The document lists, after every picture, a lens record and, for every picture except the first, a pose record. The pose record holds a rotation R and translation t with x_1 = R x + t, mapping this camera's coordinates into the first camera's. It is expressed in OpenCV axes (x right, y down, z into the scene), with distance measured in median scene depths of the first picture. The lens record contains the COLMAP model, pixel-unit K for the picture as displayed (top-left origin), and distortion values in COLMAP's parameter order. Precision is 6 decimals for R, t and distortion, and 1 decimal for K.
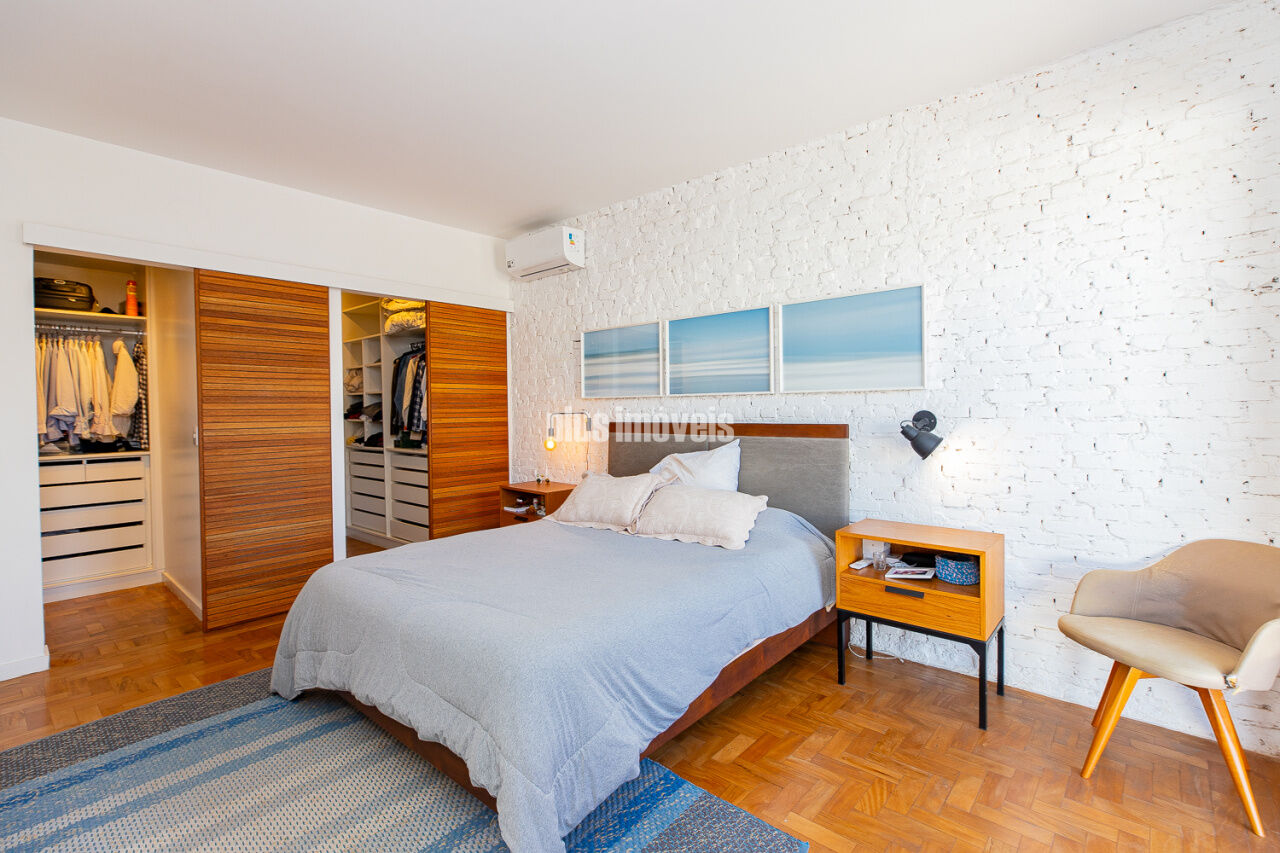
lens RADIAL K [[579.1, 0, 633.3], [0, 579.1, 417.6], [0, 0, 1]] dist [0.001050, -0.000484]
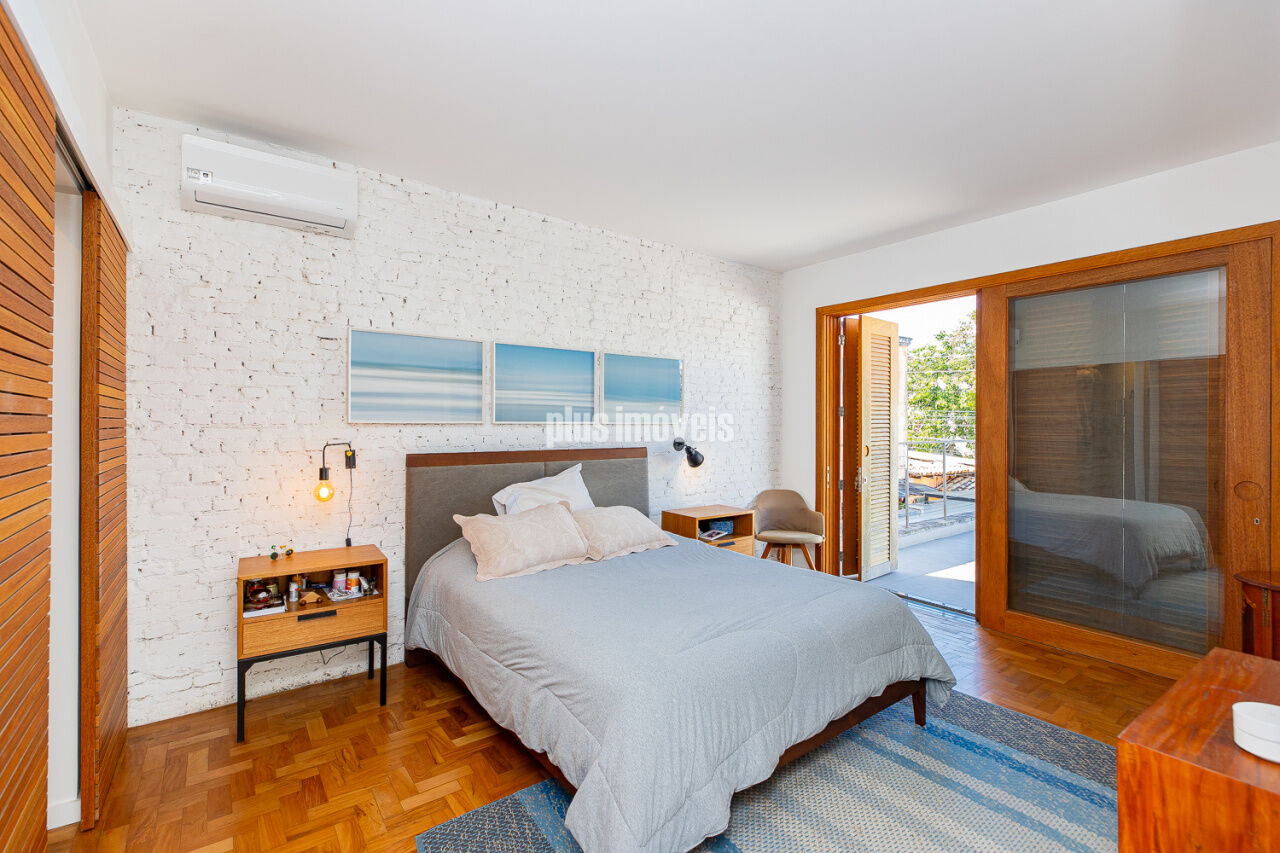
lens RADIAL K [[579.1, 0, 641.4], [0, 579.1, 423.7], [0, 0, 1]] dist [0.001050, -0.000484]
pose [[0.193176, 0.009414, 0.981119, -0.789200], [0.007809, 0.999908, -0.011132, -0.023377], [-0.981133, 0.009812, 0.193085, 0.570323]]
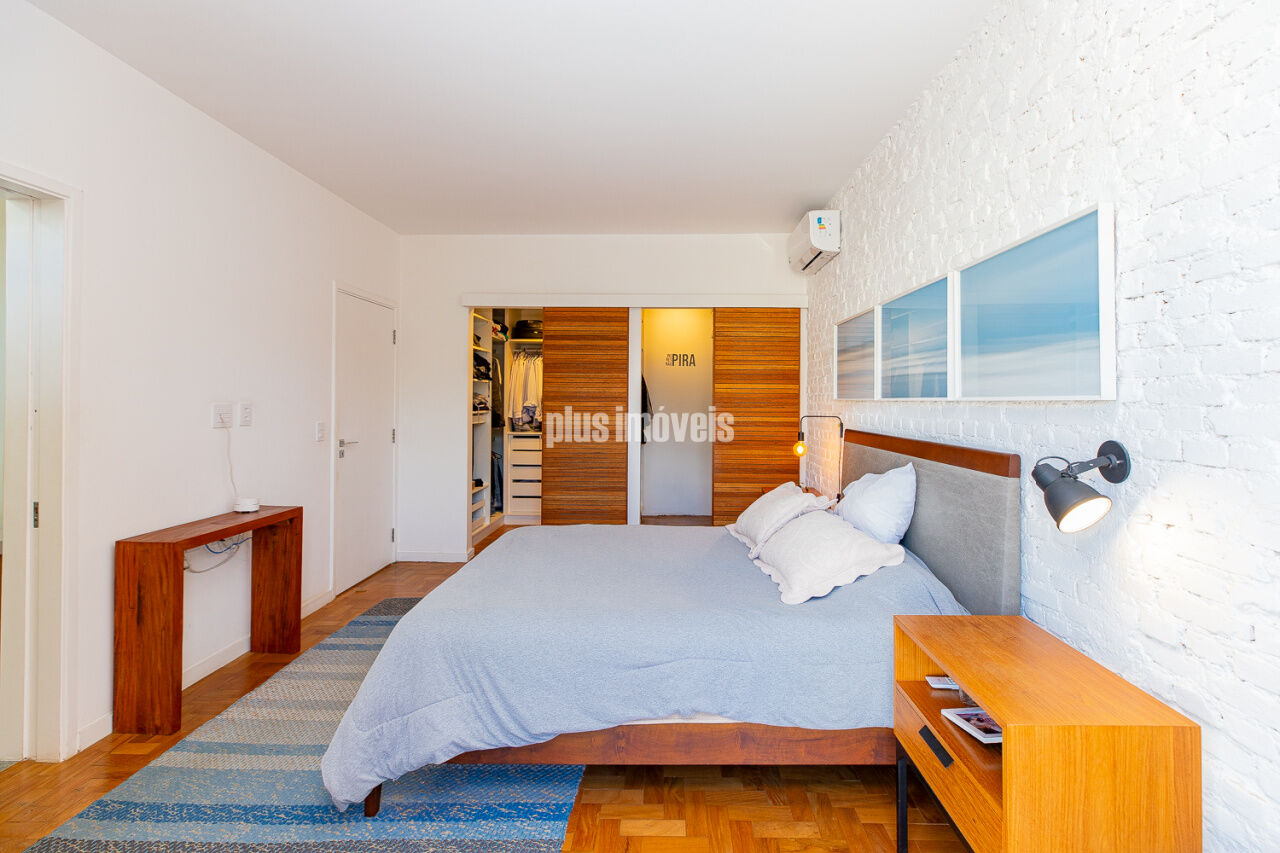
lens RADIAL K [[579.1, 0, 658.5], [0, 579.1, 398.7], [0, 0, 1]] dist [0.001050, -0.000484]
pose [[0.657506, 0.012081, -0.753352, 0.446440], [-0.024151, 0.999696, -0.005048, -0.026610], [0.753062, 0.021513, 0.657598, 0.242069]]
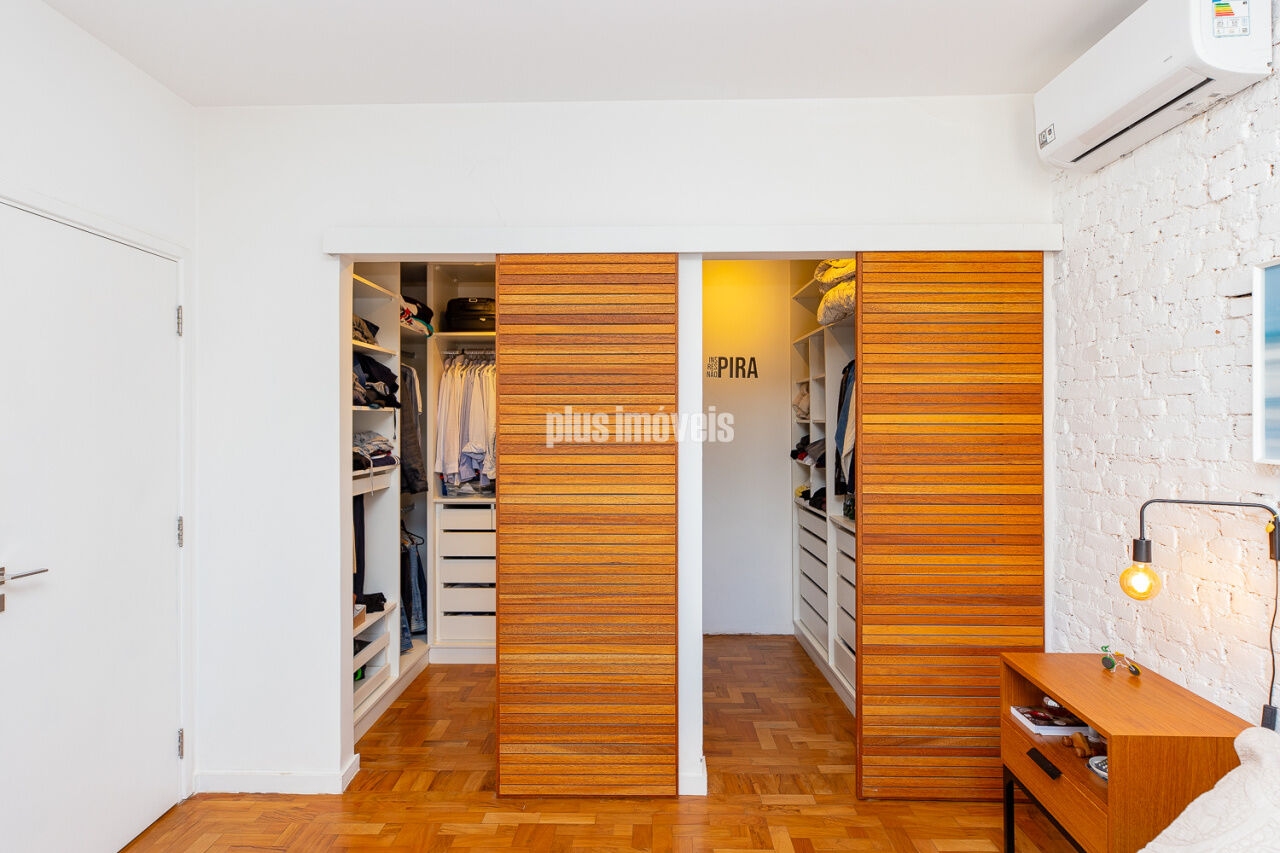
lens RADIAL K [[695.2, 0, 651.6], [0, 695.2, 421.0], [0, 0, 1]] dist [0.001547, -0.000352]
pose [[0.673953, 0.009369, -0.738714, -0.028215], [-0.014683, 0.999892, -0.000715, -0.057231], [0.738628, 0.011328, 0.674018, 0.514549]]
